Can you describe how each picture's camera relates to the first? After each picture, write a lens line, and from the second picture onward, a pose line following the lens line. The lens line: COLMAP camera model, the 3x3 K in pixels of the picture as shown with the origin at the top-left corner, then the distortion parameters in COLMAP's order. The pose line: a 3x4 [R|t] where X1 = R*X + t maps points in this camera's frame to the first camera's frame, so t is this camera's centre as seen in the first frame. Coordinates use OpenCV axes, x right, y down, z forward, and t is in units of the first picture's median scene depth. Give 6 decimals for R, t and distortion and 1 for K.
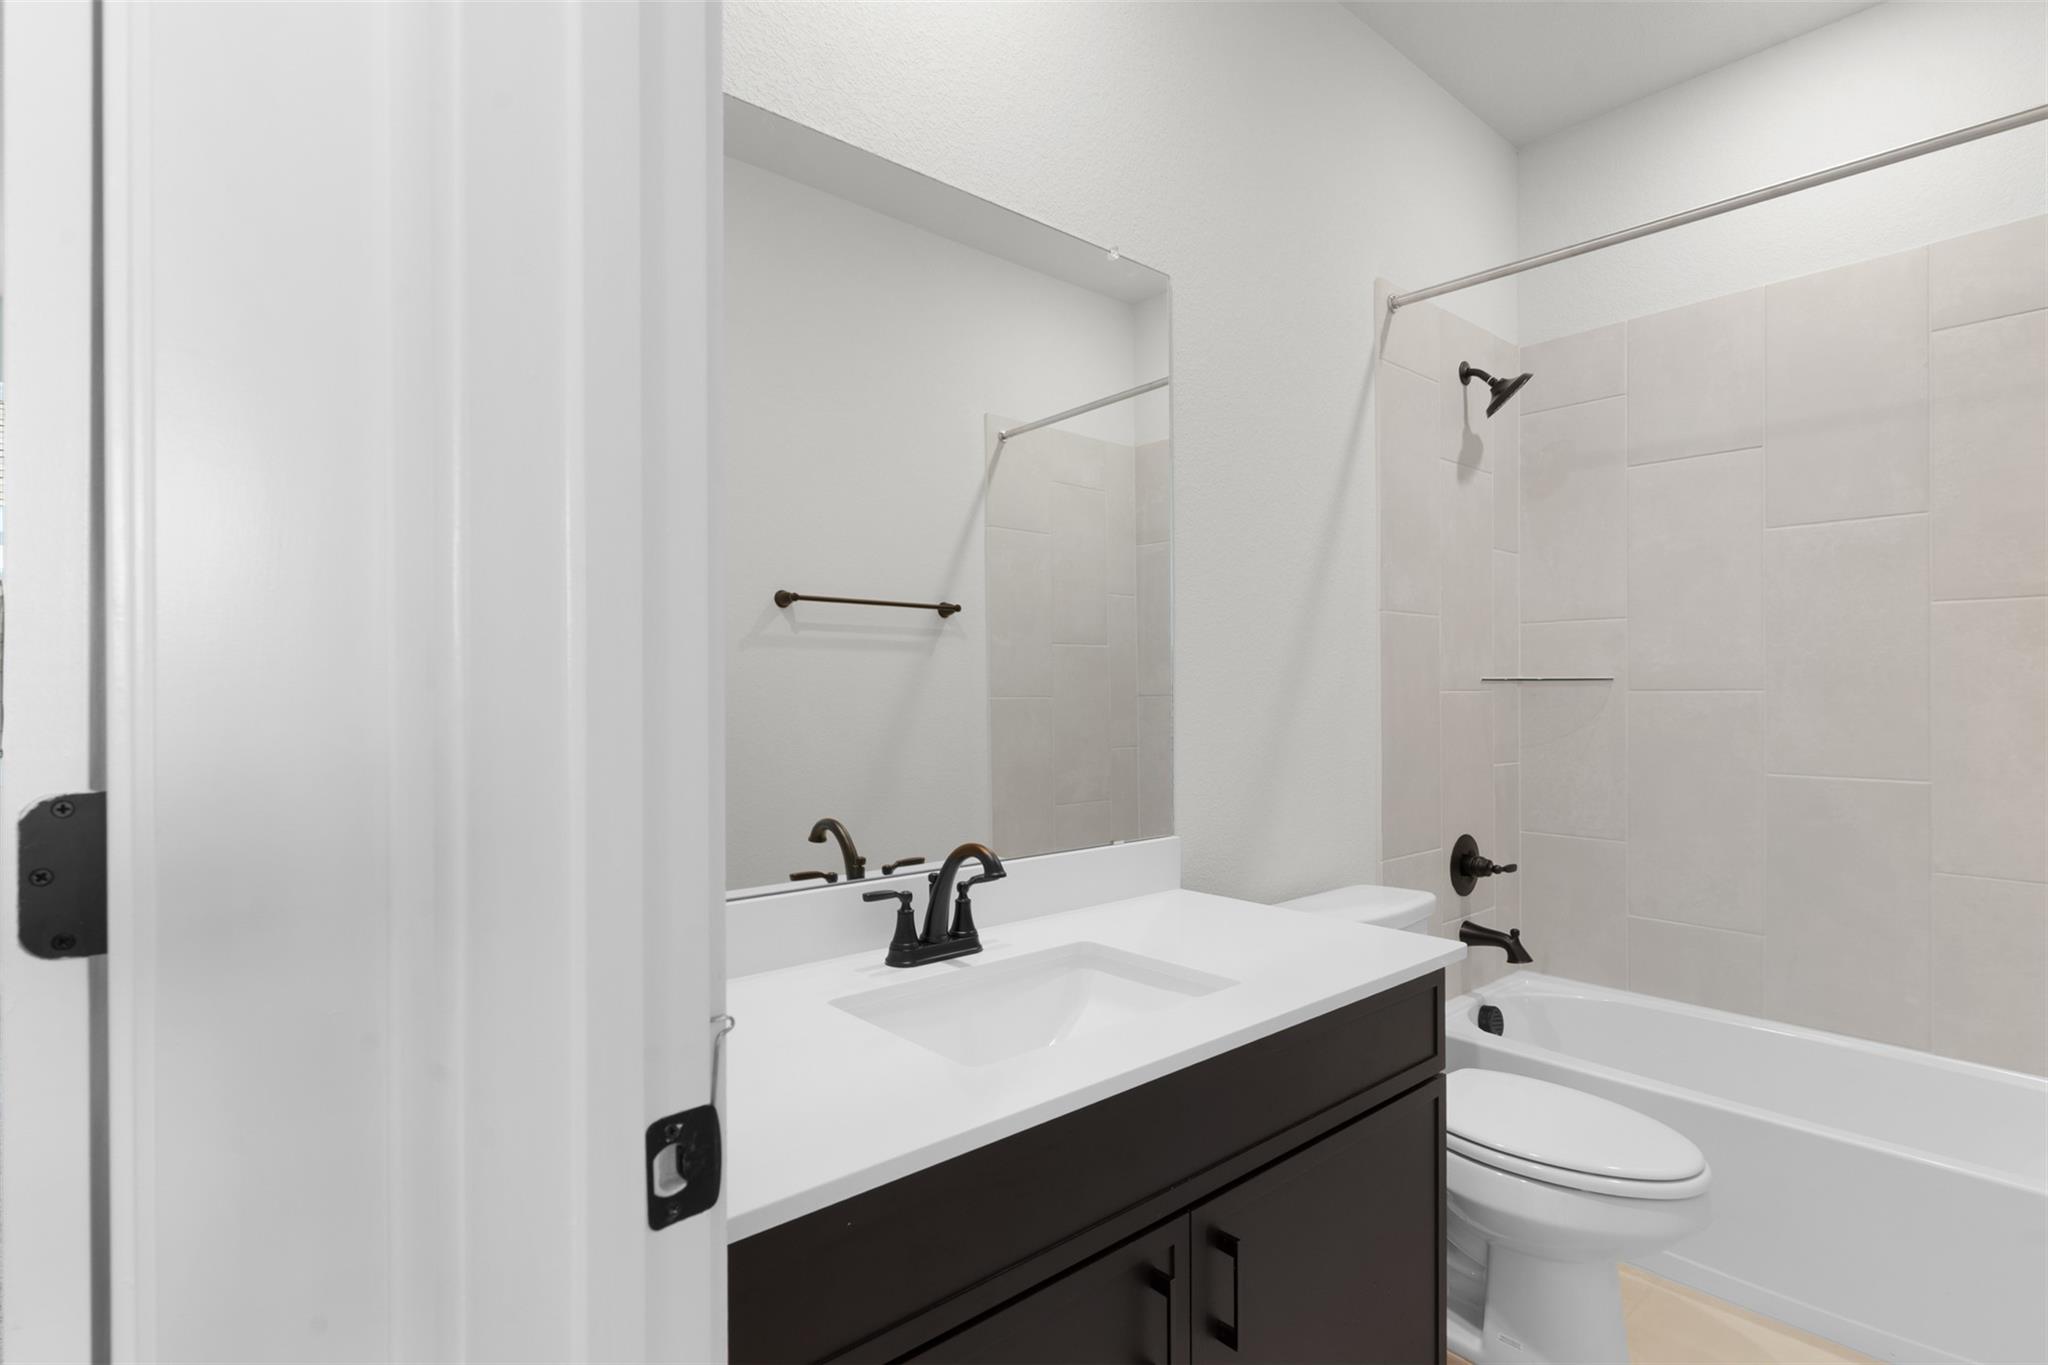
lens RADIAL K [[996.0, 0, 1019.7], [0, 996.0, 677.6], [0, 0, 1]] dist [0.004975, -0.000020]
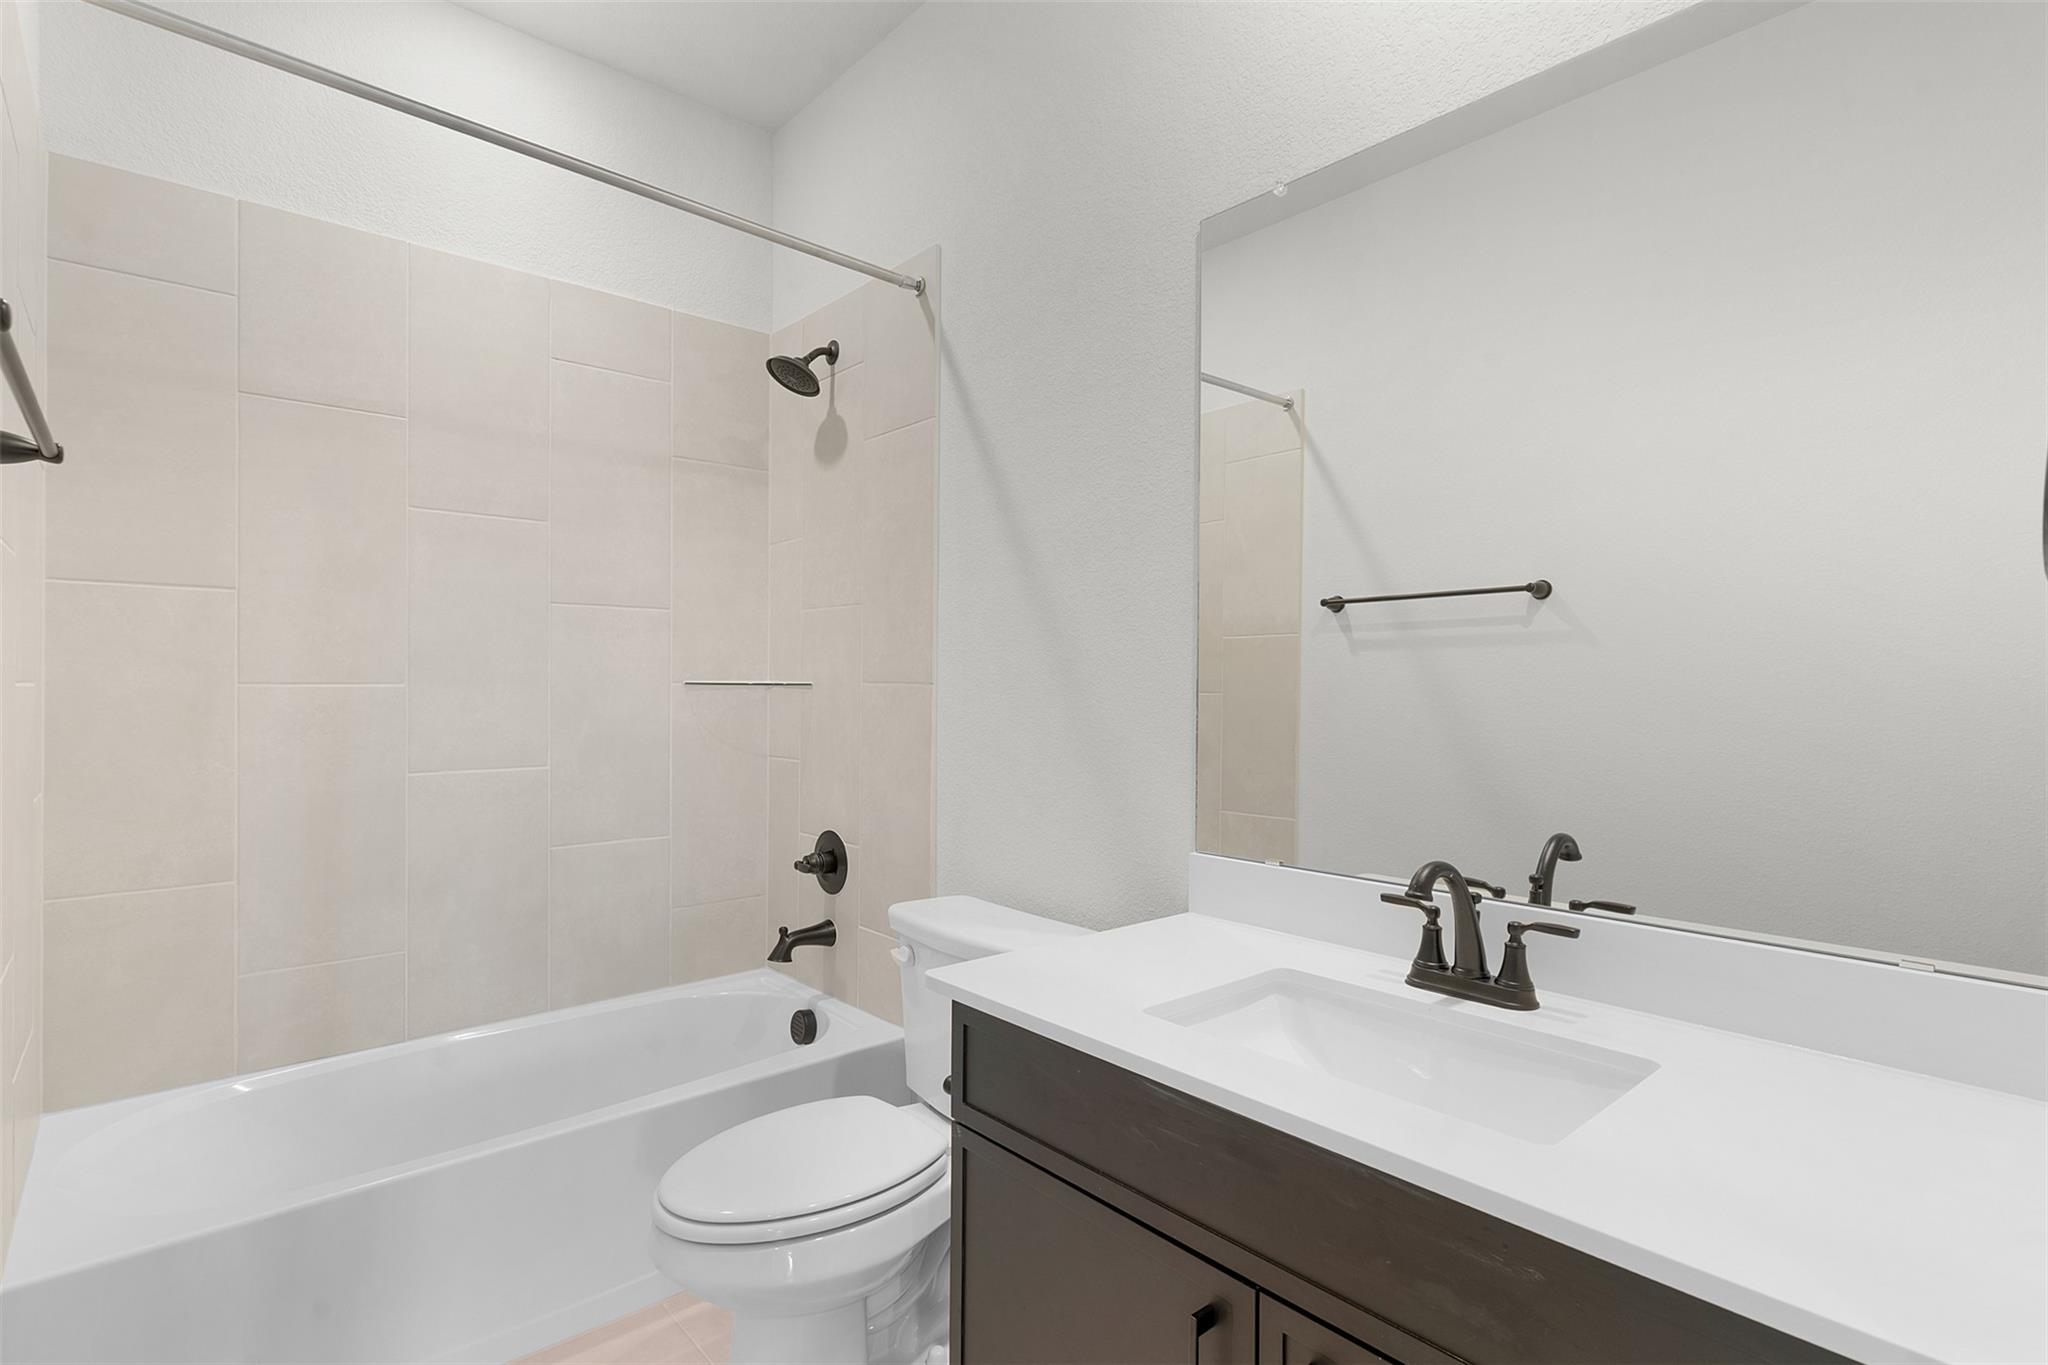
lens RADIAL K [[996.0, 0, 1017.2], [0, 996.0, 692.6], [0, 0, 1]] dist [0.004975, -0.000020]
pose [[-0.028752, 0.009302, -0.999543, 0.824047], [0.013256, 0.999872, 0.008924, 0.002733], [0.999499, -0.012993, -0.028872, 0.652082]]
